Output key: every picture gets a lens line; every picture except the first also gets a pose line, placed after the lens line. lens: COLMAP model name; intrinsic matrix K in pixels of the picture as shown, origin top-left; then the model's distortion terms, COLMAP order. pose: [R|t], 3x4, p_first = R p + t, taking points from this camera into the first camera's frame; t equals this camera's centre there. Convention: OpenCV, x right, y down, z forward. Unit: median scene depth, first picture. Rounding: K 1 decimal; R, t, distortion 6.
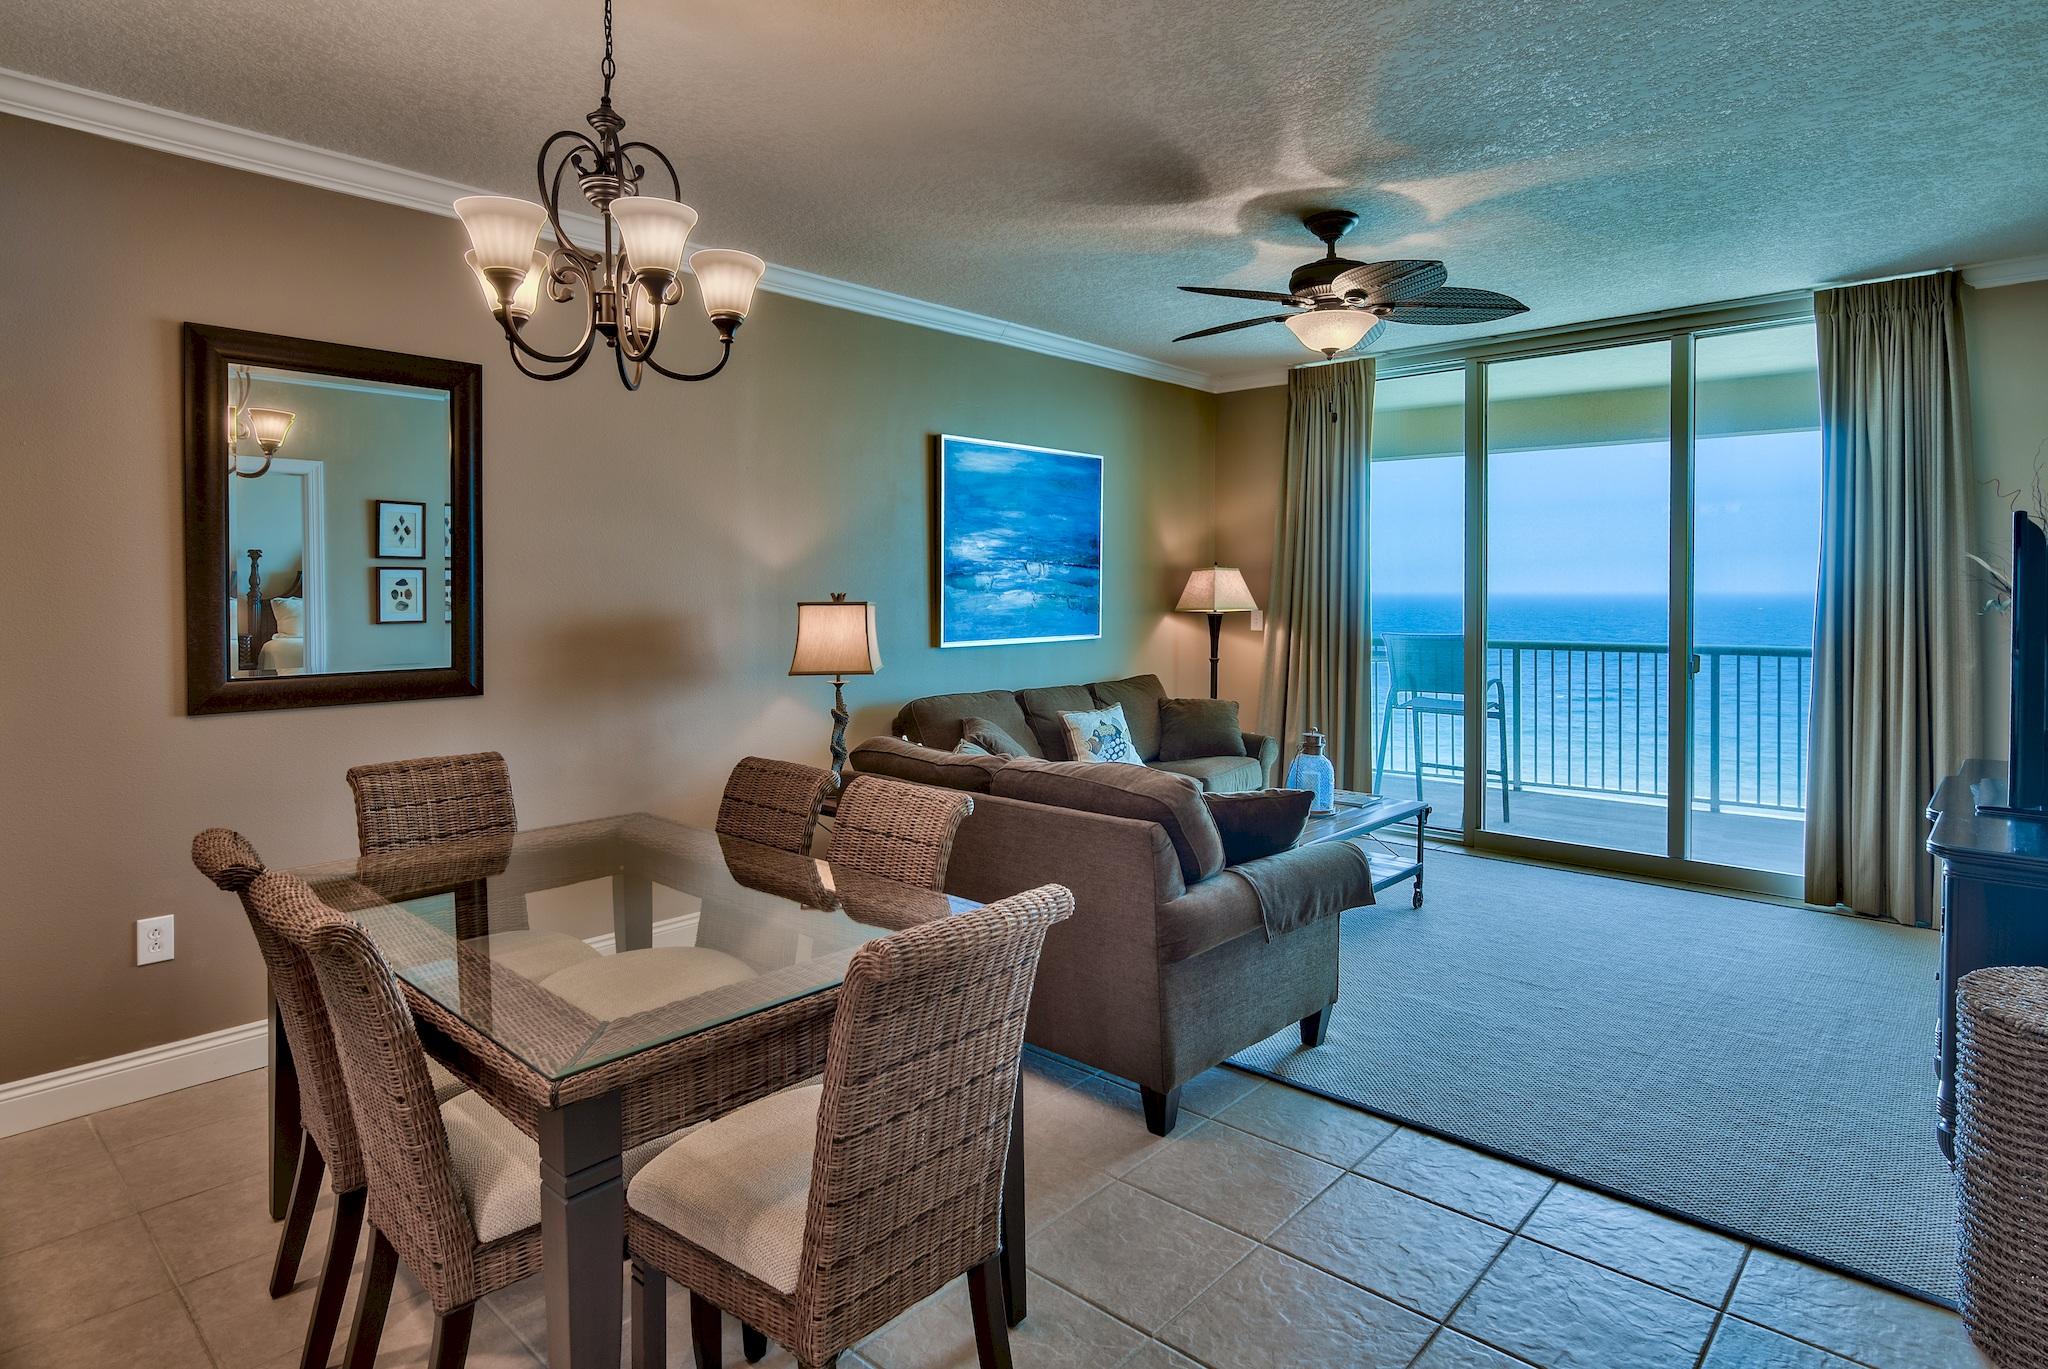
lens RADIAL K [[1073.5, 0, 1083.7], [0, 1073.5, 604.7], [0, 0, 1]] dist [0.005726, -0.003324]
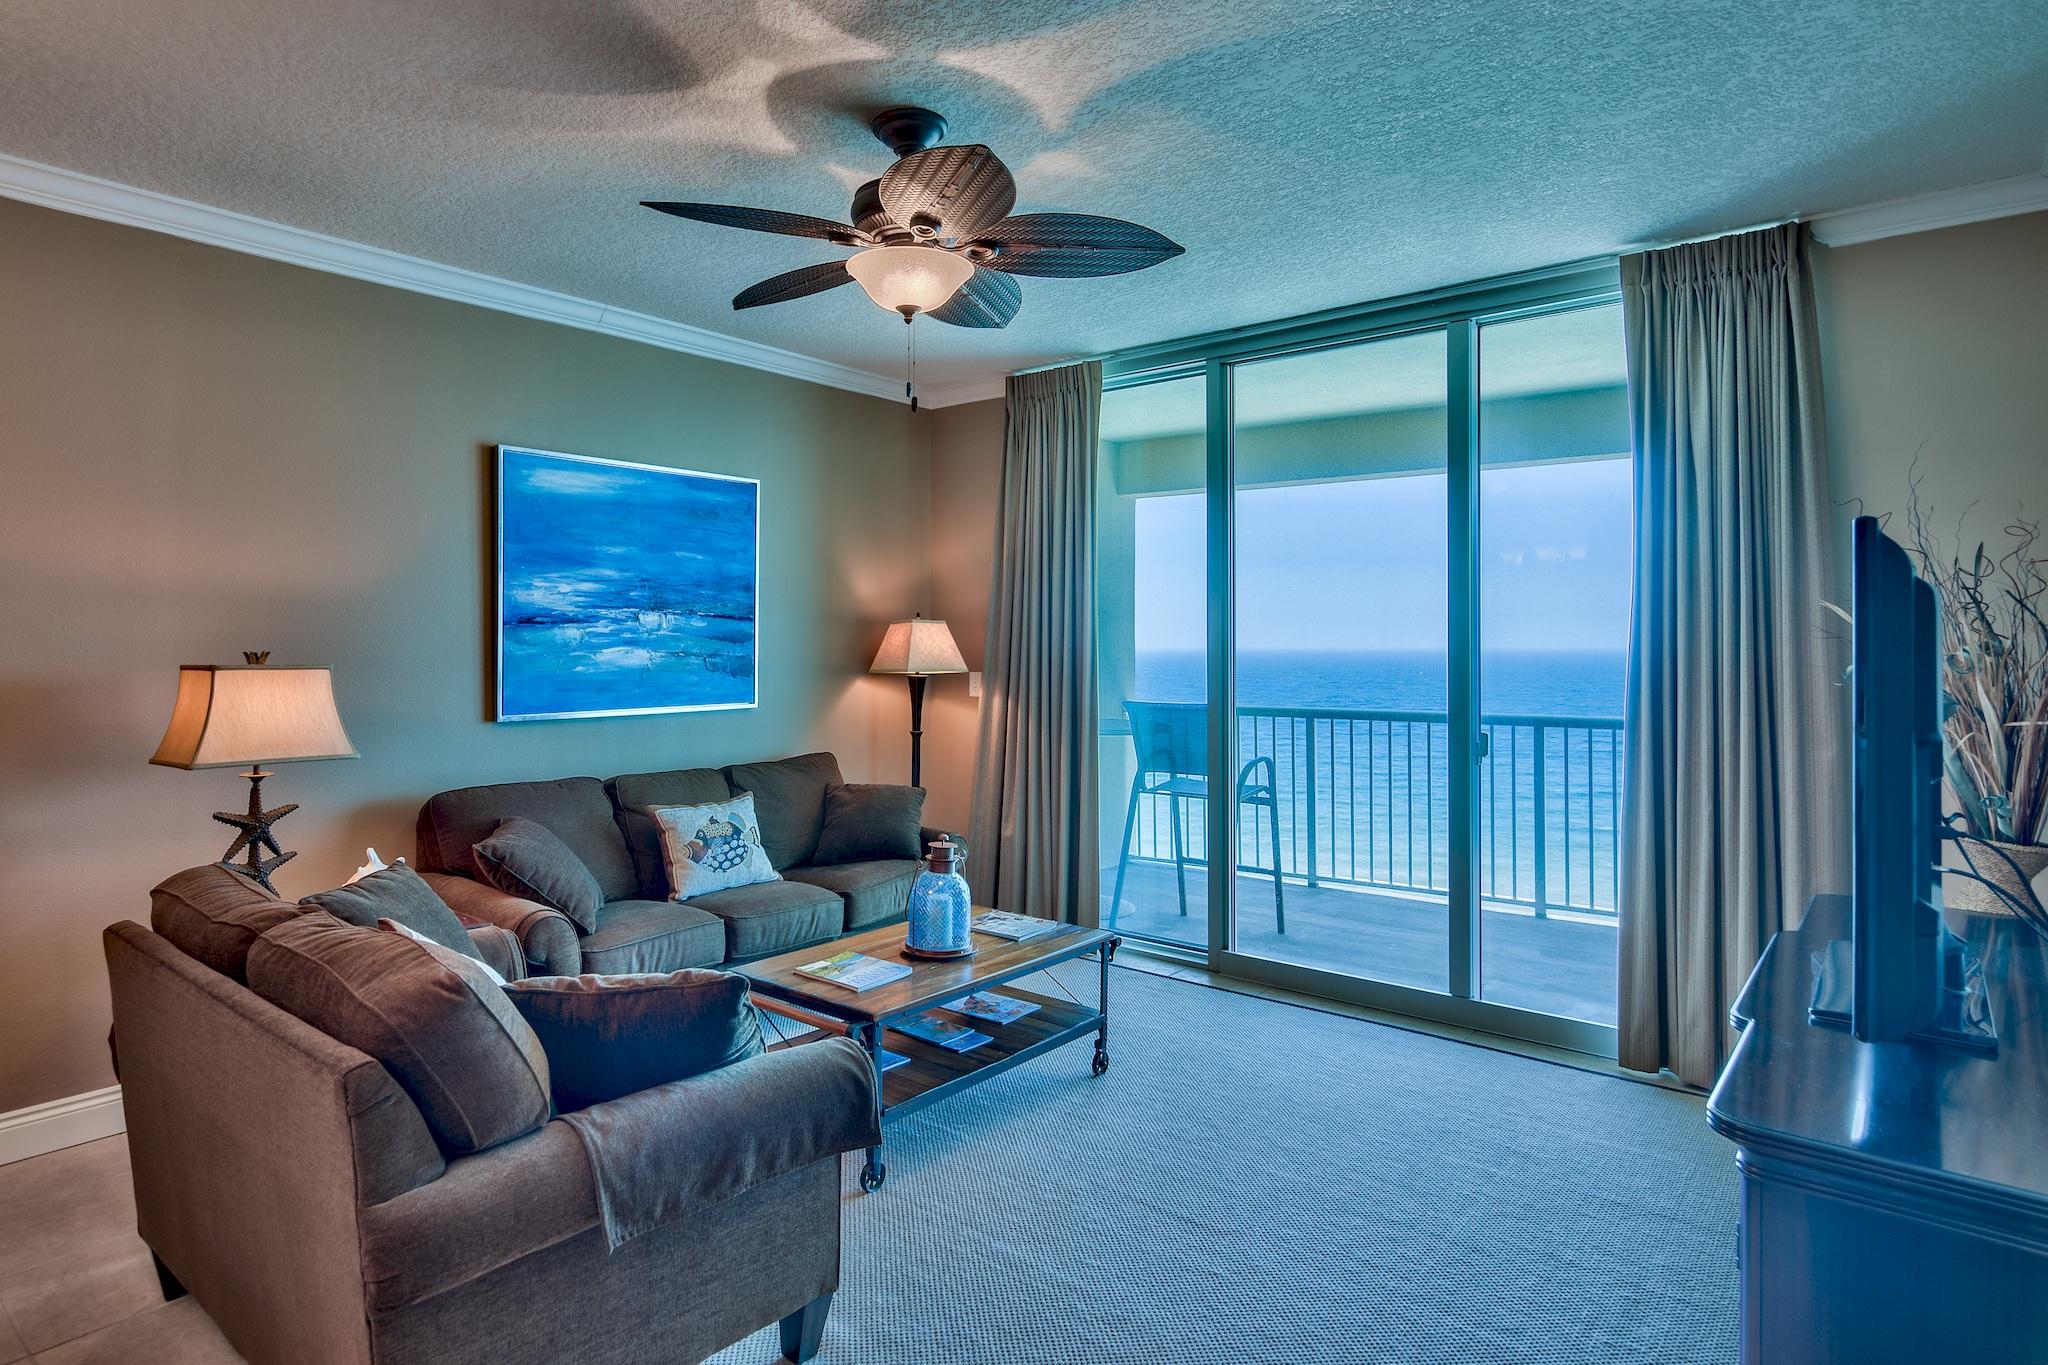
lens RADIAL K [[1073.5, 0, 987.0], [0, 1073.5, 636.2], [0, 0, 1]] dist [0.005726, -0.003324]
pose [[0.999993, 0.002993, 0.002292, 0.212336], [-0.002943, 0.999764, -0.021502, -0.005693], [-0.002356, 0.021495, 0.999766, 0.227719]]
